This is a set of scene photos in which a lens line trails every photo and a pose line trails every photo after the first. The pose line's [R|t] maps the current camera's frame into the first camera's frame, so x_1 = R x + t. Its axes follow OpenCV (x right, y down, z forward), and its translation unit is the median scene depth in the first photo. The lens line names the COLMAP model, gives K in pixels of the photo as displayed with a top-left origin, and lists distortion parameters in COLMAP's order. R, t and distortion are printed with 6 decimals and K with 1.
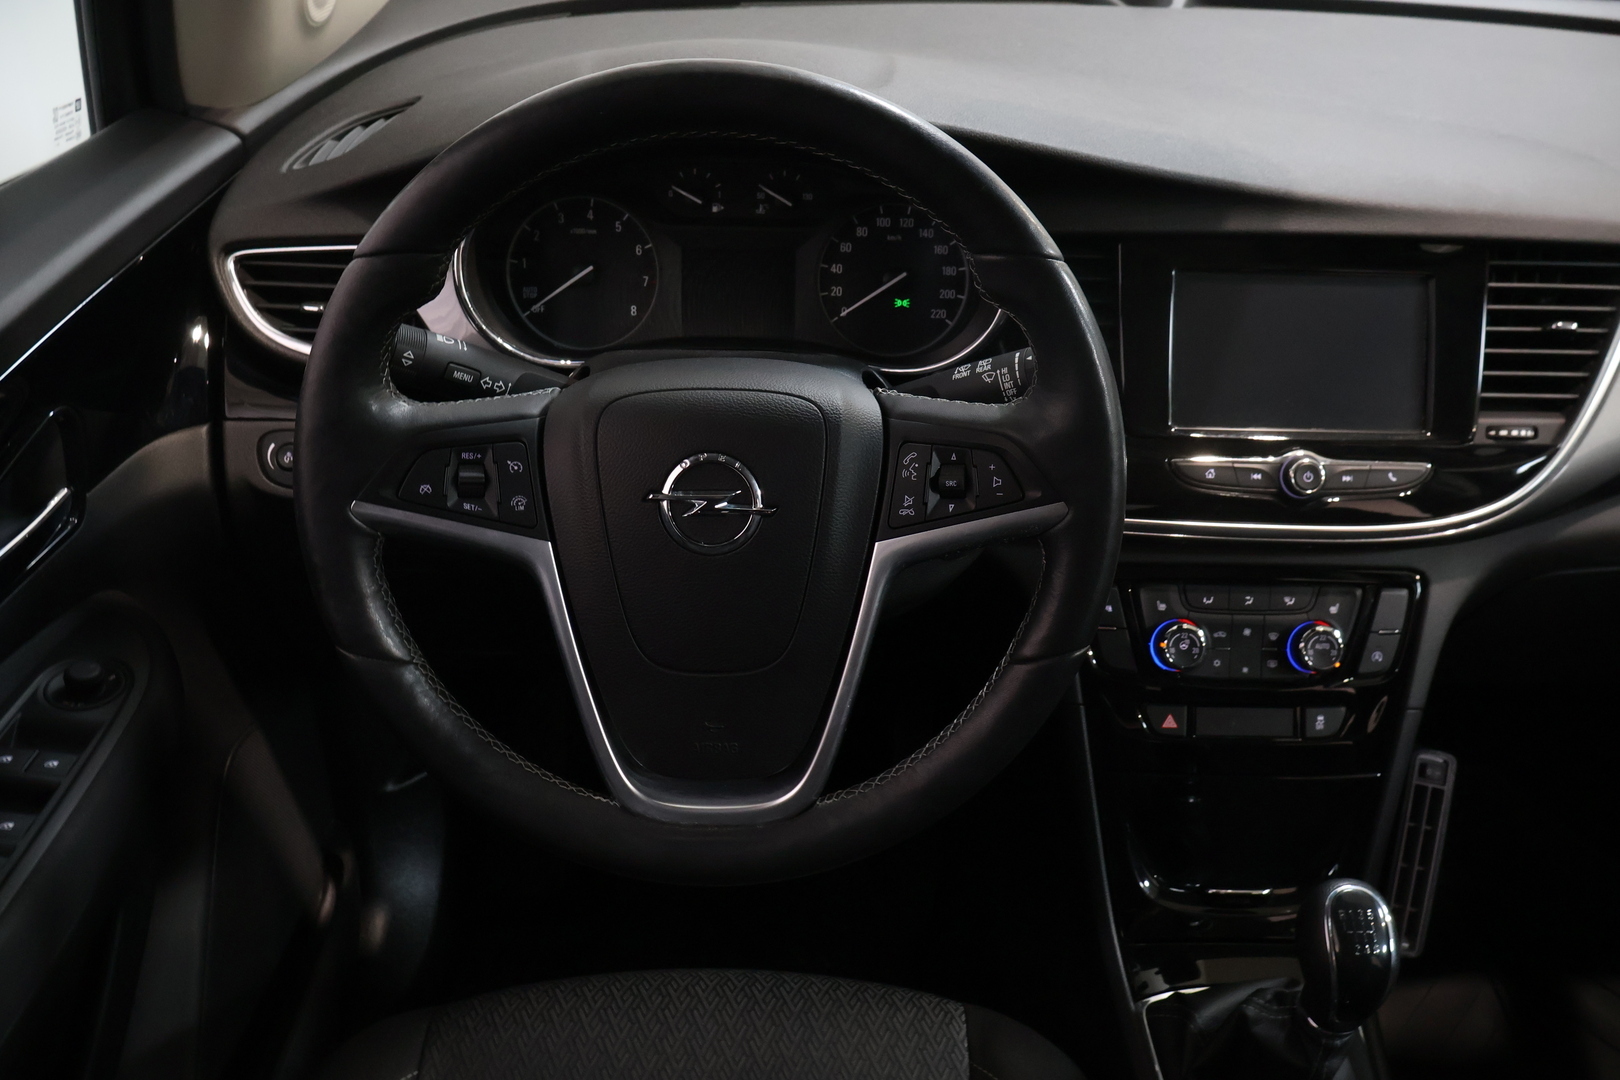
lens RADIAL K [[1337.3, 0, 810.0], [0, 1337.3, 540.0], [0, 0, 1]] dist [-0.002492, -0.003526]
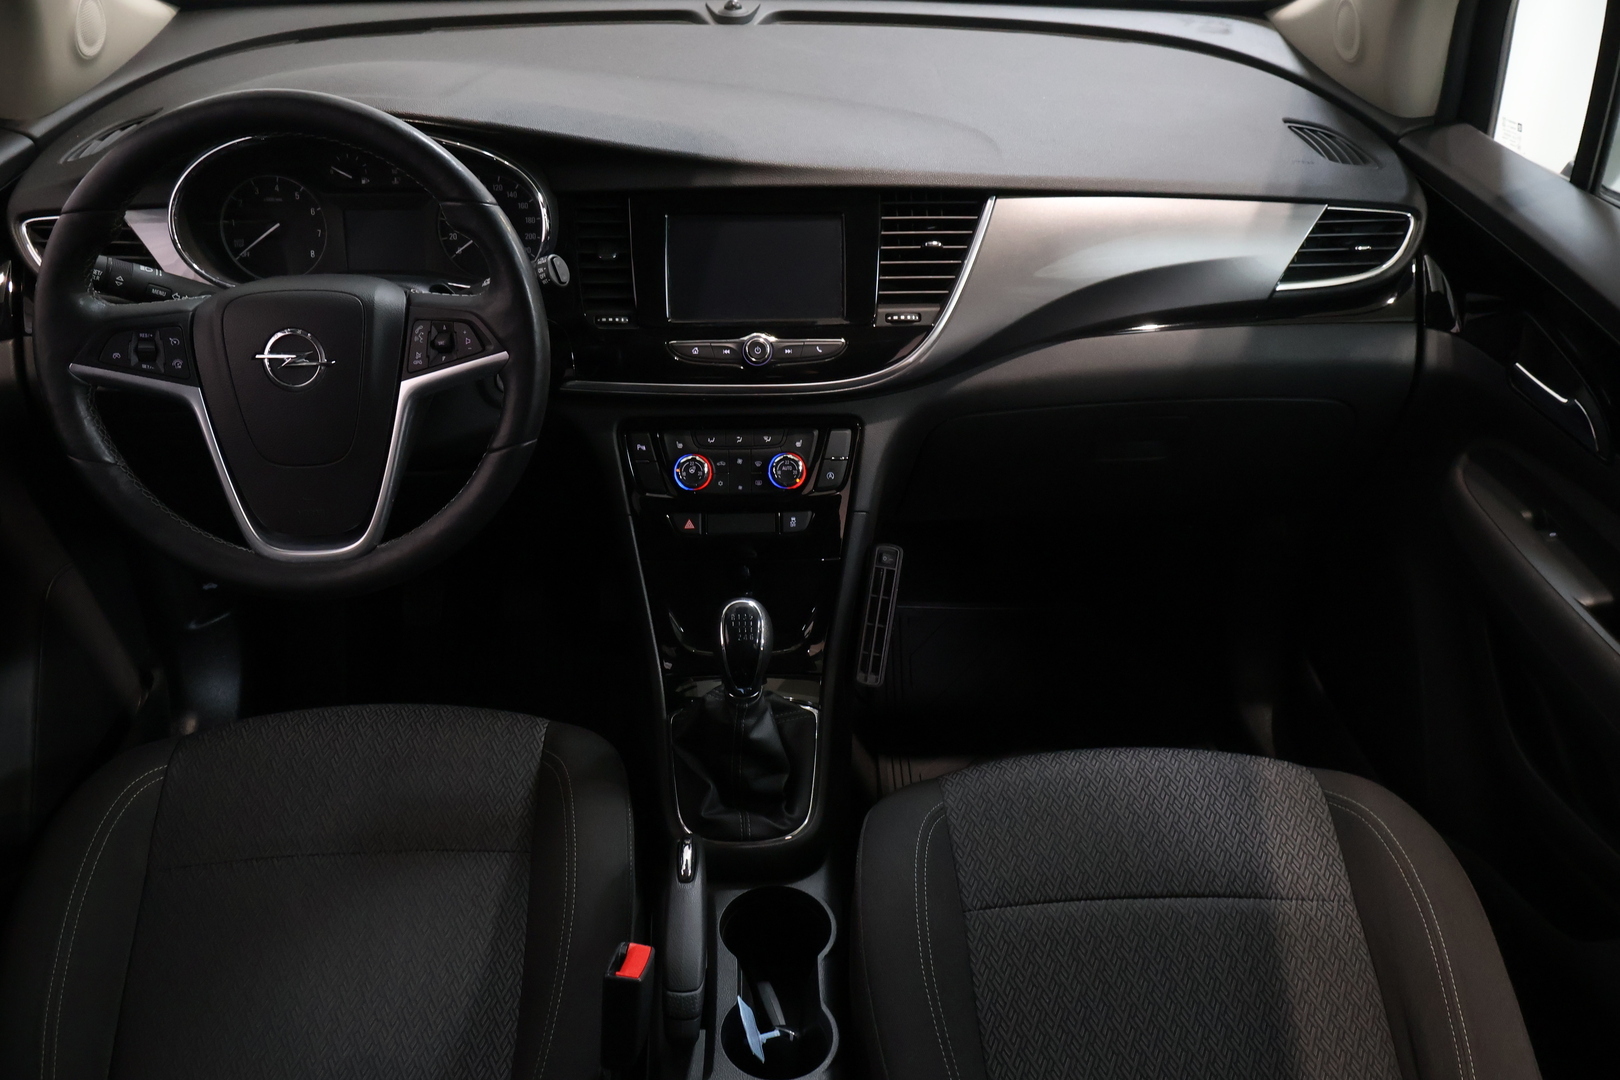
lens RADIAL K [[1359.4, 0, 810.0], [0, 1359.4, 540.0], [0, 0, 1]] dist [-0.001051, 0.011113]
pose [[0.999270, -0.033161, 0.018989, 0.387489], [0.032943, 0.999389, 0.011680, 0.145534], [-0.019364, -0.011046, 0.999751, -0.508787]]
